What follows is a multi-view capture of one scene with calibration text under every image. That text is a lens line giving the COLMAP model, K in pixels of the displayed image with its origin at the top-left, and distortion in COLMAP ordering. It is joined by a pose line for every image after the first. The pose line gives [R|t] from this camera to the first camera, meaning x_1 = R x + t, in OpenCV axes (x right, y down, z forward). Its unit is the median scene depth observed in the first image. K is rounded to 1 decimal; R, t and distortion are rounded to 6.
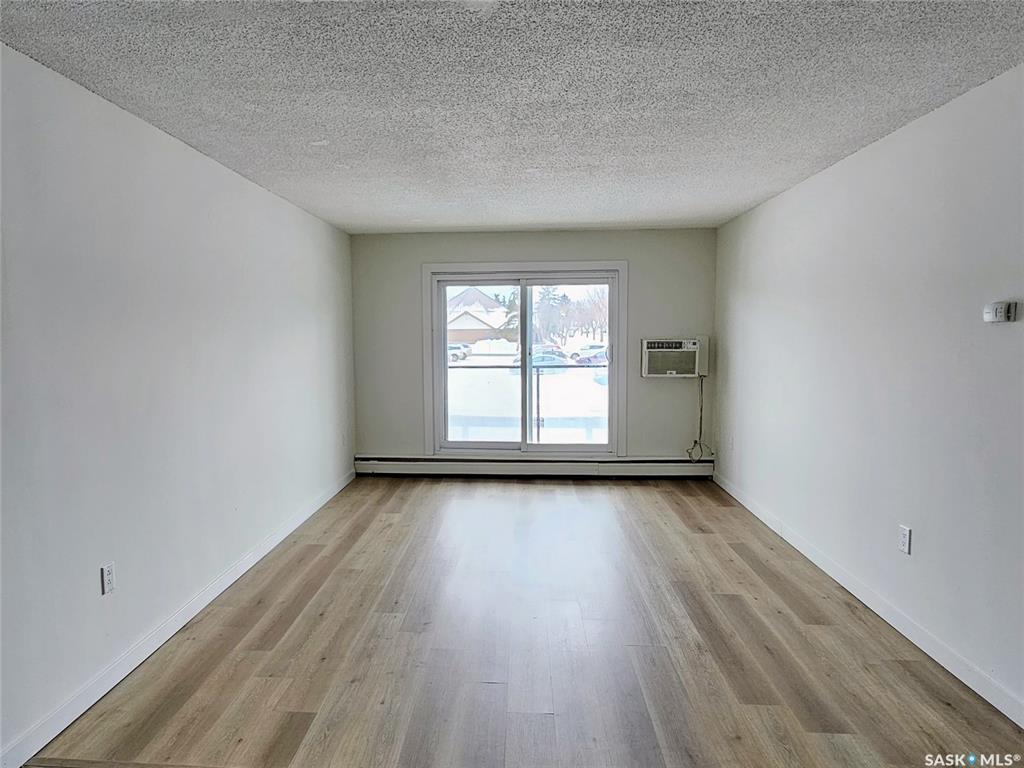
lens RADIAL K [[637.3, 0, 459.1], [0, 637.3, 383.8], [0, 0, 1]] dist [-0.001774, -0.000734]
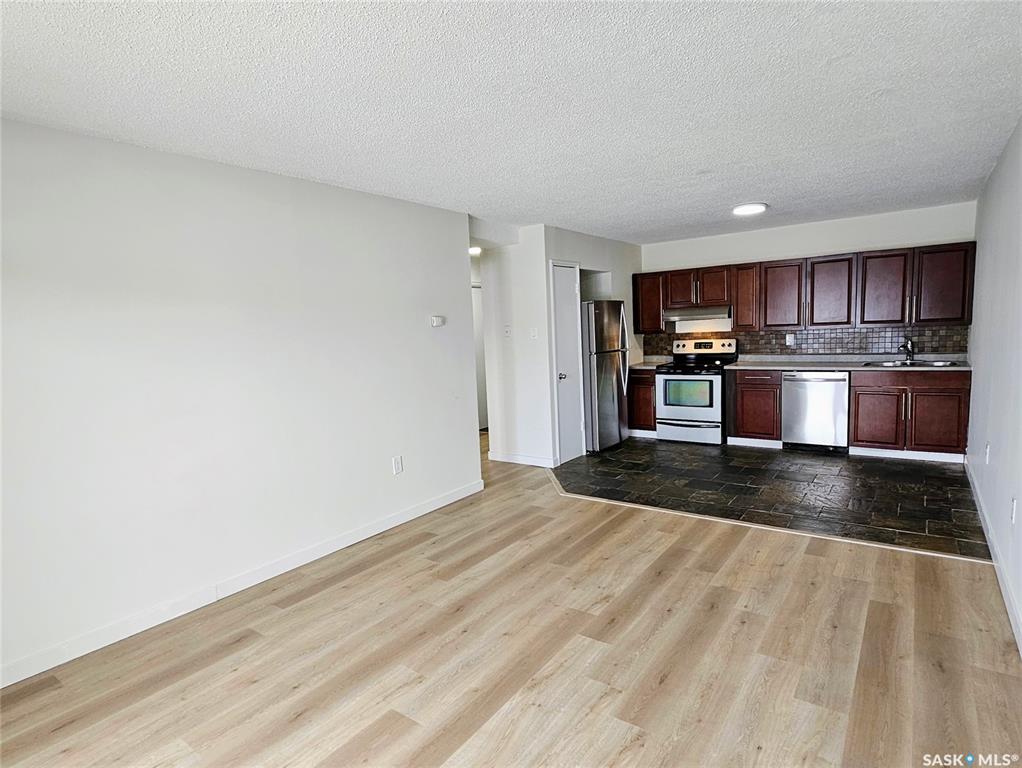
lens RADIAL K [[564.0, 0, 511.0], [0, 564.0, 384.0], [0, 0, 1]] dist [0.001762, 0.000124]
pose [[-0.863000, -0.002989, 0.505195, -0.124702], [0.094570, 0.981351, 0.167355, -0.081016], [-0.496273, 0.192203, -0.846623, 1.019247]]
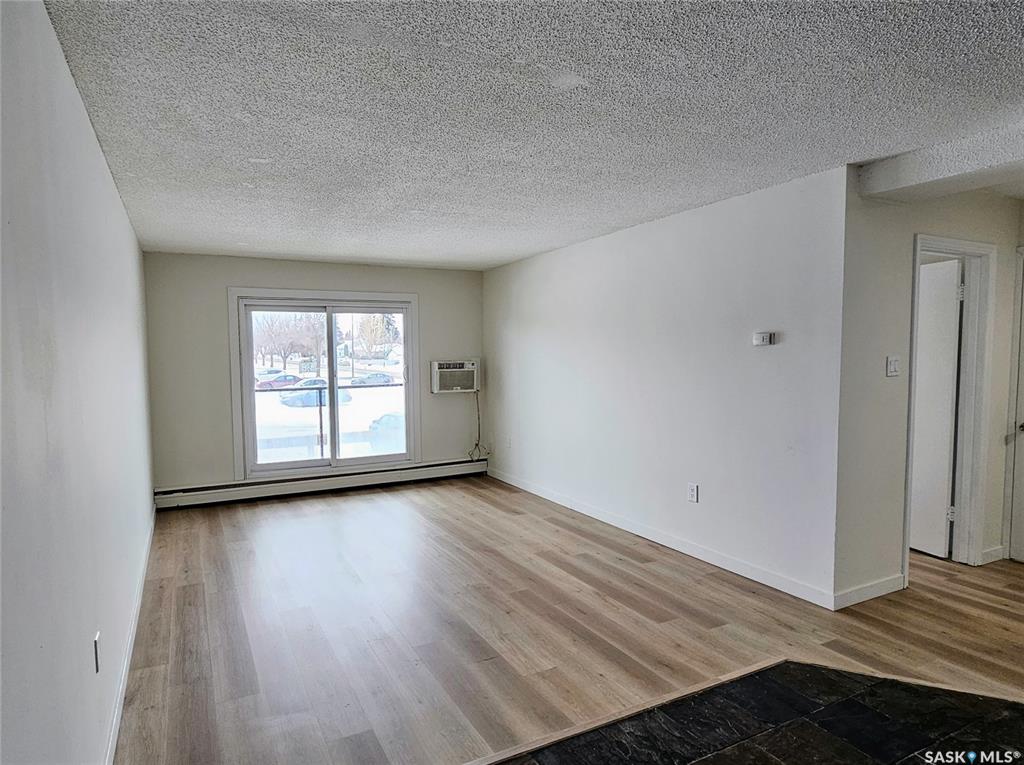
lens RADIAL K [[586.7, 0, 446.4], [0, 586.7, 388.5], [0, 0, 1]] dist [0.002210, 0.000016]
pose [[0.867077, -0.032499, 0.497113, -0.234712], [0.046907, 0.998763, -0.016521, -0.000396], [-0.495961, 0.037643, 0.867528, 0.048735]]
